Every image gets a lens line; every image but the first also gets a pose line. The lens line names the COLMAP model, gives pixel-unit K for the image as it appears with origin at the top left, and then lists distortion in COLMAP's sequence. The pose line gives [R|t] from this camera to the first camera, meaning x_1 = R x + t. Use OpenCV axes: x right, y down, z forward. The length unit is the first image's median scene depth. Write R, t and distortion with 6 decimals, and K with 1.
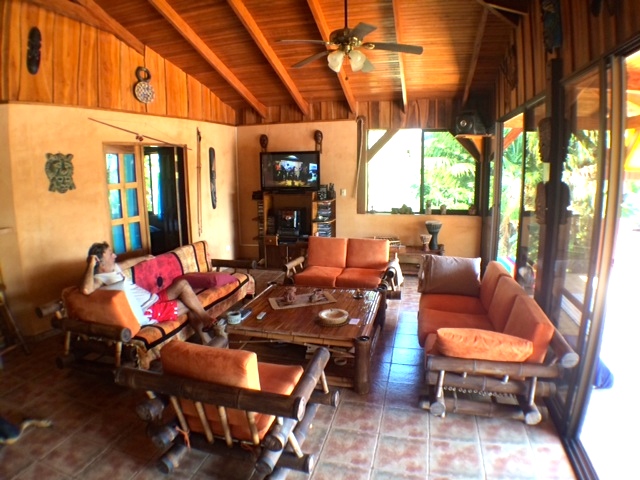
lens RADIAL K [[379.5, 0, 320.0], [0, 379.5, 240.0], [0, 0, 1]] dist [-0.166359, 0.022711]
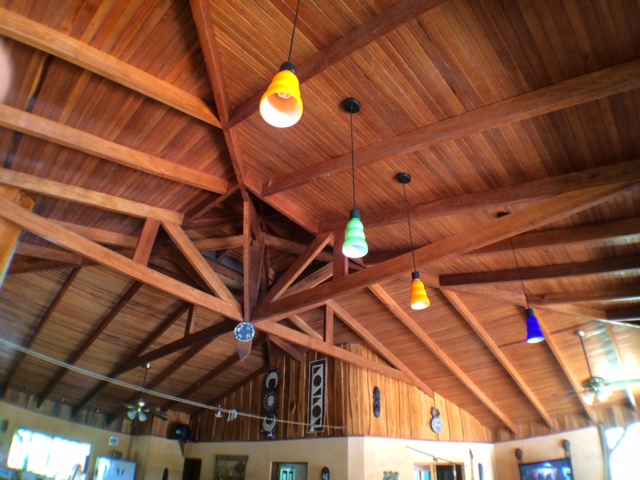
lens RADIAL K [[379.5, 0, 320.0], [0, 379.5, 240.0], [0, 0, 1]] dist [-0.166359, 0.022711]
pose [[0.876759, -0.246085, -0.413201, -0.134654], [-0.120065, 0.719967, -0.683544, 0.075047], [0.465701, 0.648915, 0.601691, -0.530605]]
